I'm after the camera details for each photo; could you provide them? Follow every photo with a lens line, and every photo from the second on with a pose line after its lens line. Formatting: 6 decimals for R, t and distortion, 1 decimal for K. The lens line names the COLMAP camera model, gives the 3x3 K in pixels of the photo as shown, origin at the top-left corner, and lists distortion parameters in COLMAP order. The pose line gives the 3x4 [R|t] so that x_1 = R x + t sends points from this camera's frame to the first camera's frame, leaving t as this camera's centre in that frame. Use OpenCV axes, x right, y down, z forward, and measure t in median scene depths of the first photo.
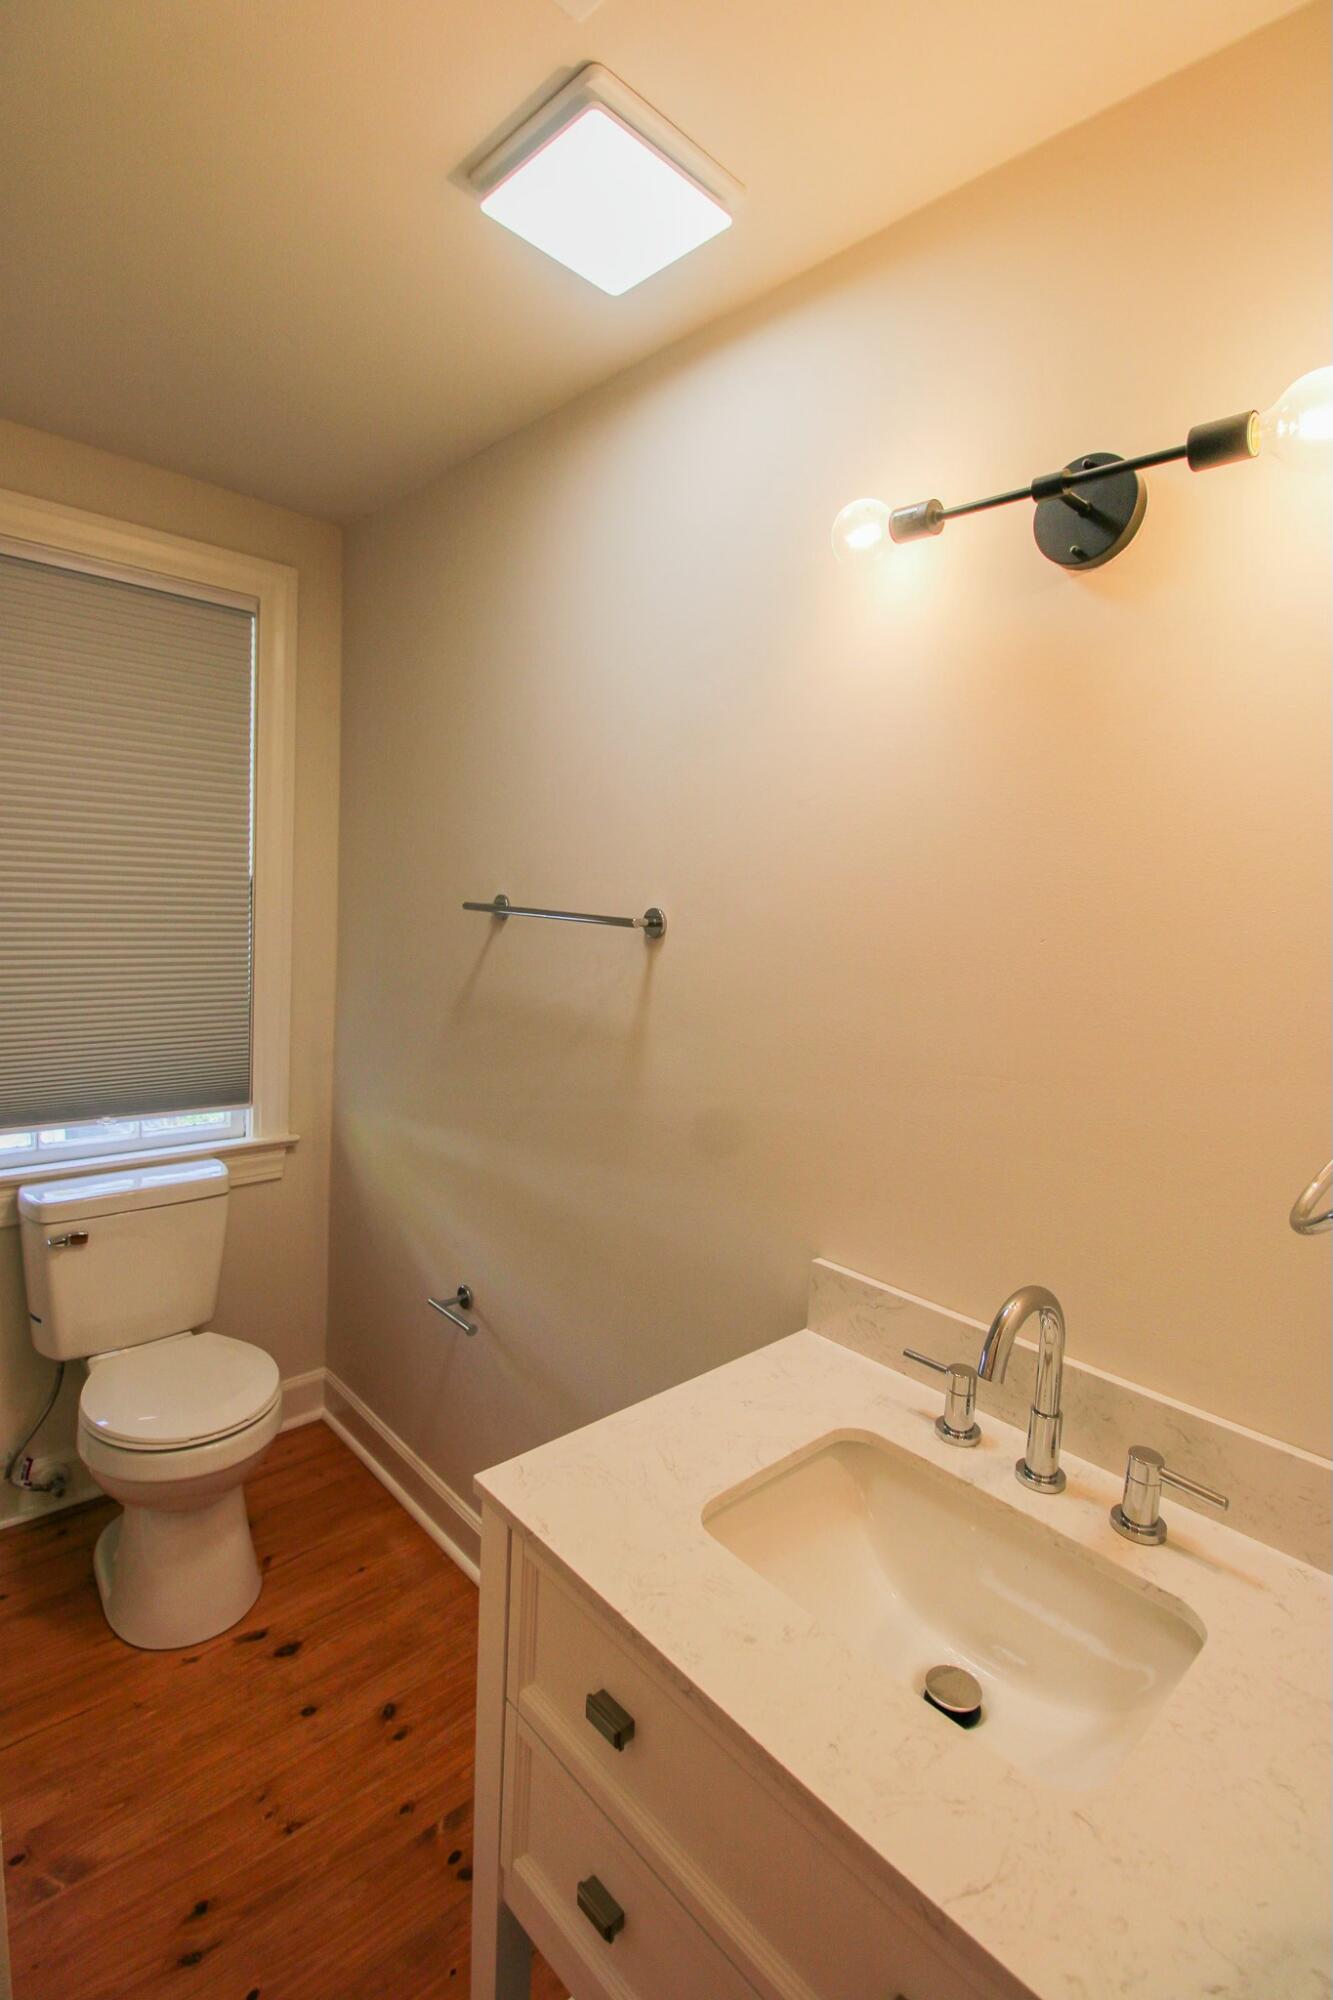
lens RADIAL K [[941.3, 0, 657.0], [0, 941.3, 980.4], [0, 0, 1]] dist [0.003425, -0.014877]
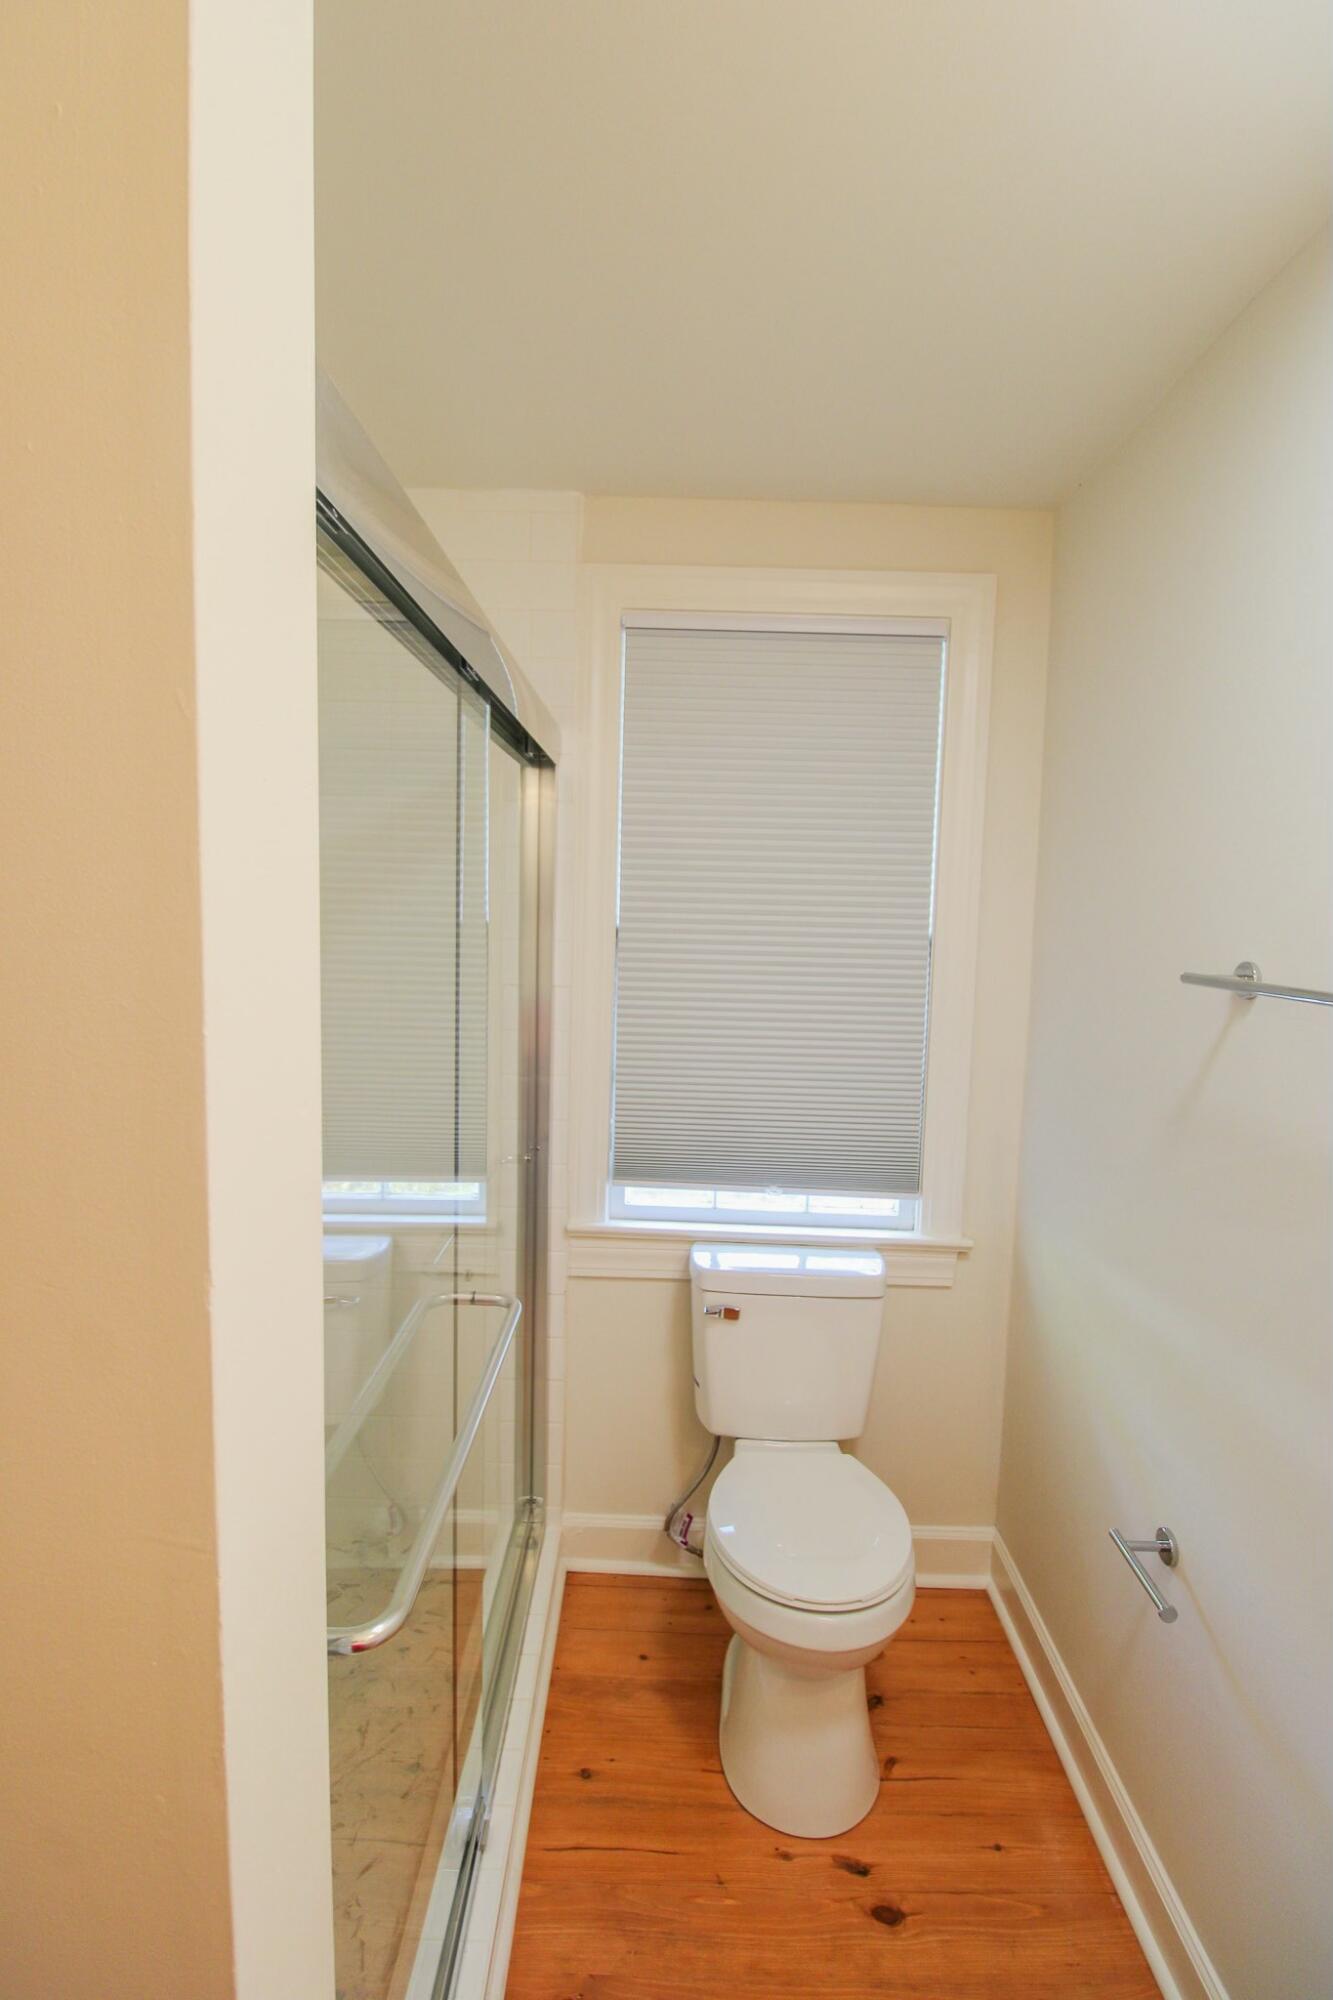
lens RADIAL K [[941.3, 0, 657.0], [0, 941.3, 980.4], [0, 0, 1]] dist [0.003425, -0.014877]
pose [[0.719503, 0.020146, -0.694197, -0.005660], [-0.055409, 0.998058, -0.028465, -0.033548], [0.692275, 0.058946, 0.719222, 0.222704]]
